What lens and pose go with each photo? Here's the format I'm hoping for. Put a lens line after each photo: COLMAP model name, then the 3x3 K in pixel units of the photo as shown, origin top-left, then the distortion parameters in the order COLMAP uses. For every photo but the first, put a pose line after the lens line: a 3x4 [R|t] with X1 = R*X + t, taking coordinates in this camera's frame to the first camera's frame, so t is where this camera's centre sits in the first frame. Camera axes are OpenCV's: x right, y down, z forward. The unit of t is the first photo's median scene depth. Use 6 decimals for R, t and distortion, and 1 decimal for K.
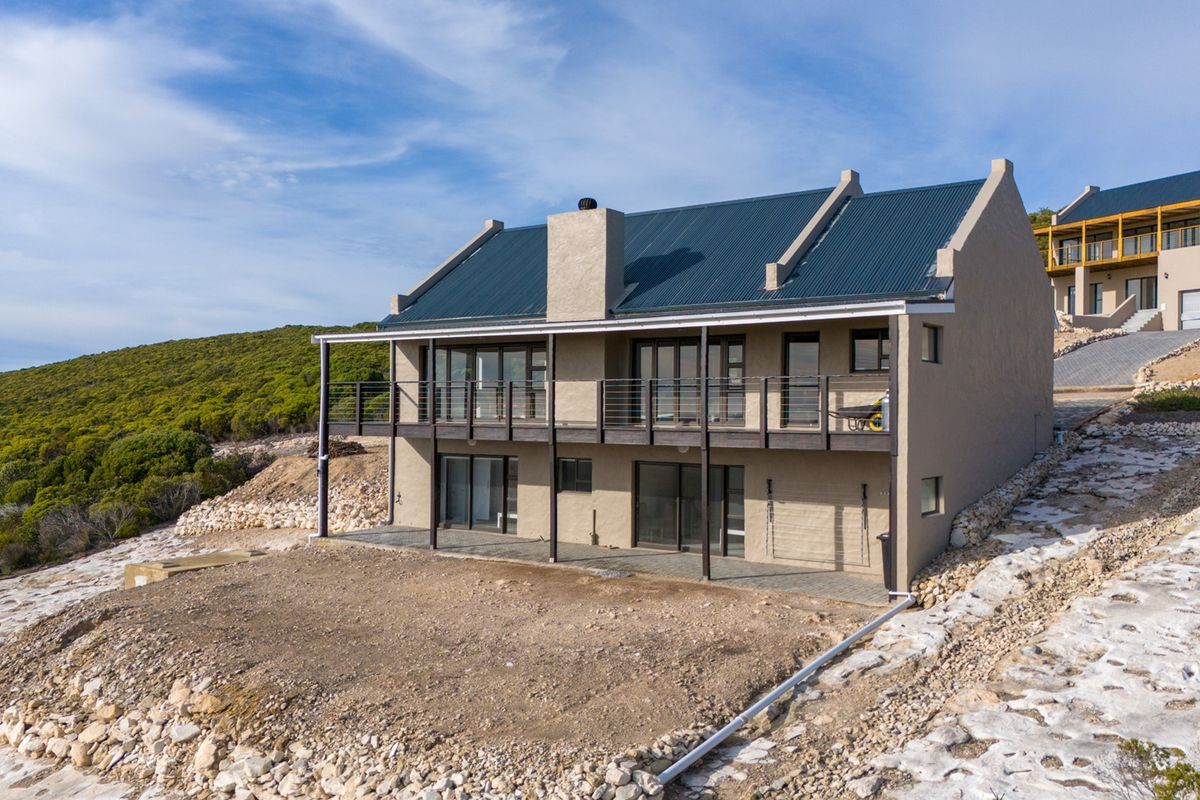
lens RADIAL K [[1041.1, 0, 584.3], [0, 1041.1, 371.9], [0, 0, 1]] dist [0.067924, -0.008858]
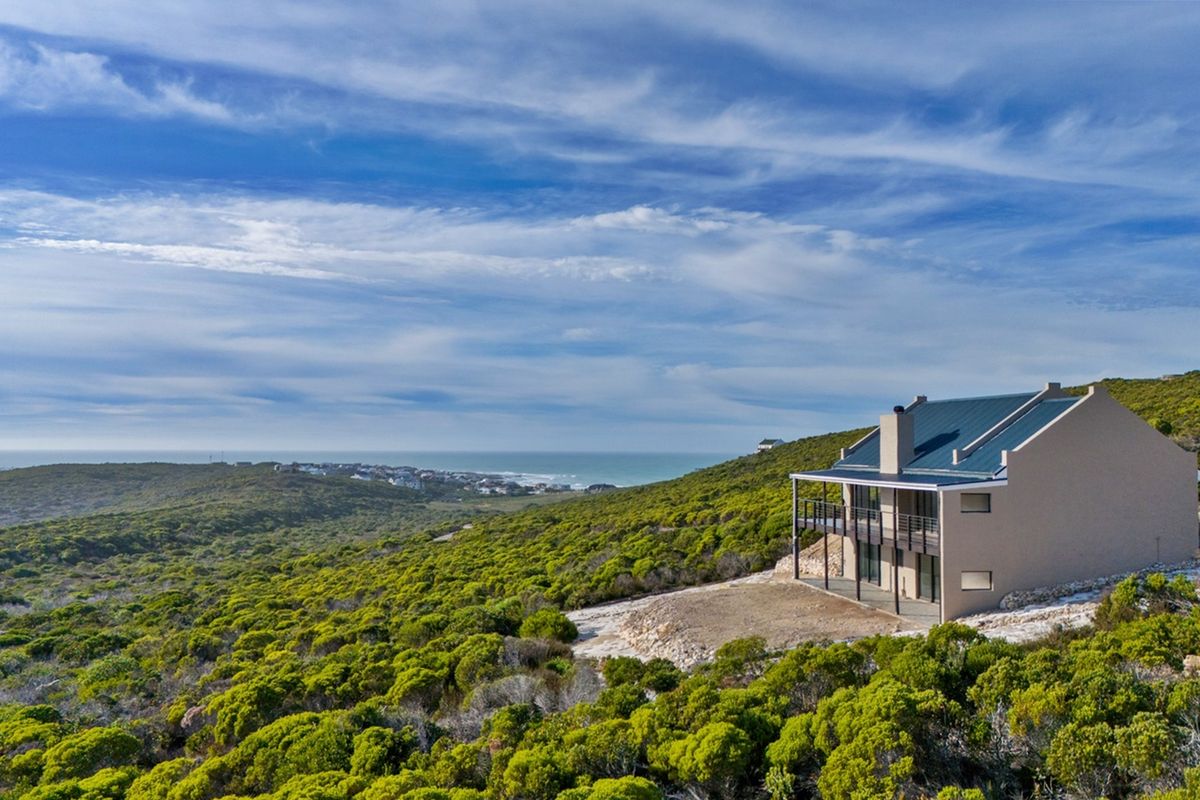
lens RADIAL K [[1041.1, 0, 584.3], [0, 1041.1, 371.9], [0, 0, 1]] dist [0.067924, -0.008858]
pose [[0.700444, -0.058793, -0.711281, 0.675320], [0.030605, 0.998159, -0.052367, -0.105022], [0.713050, 0.014911, 0.700954, -0.497248]]
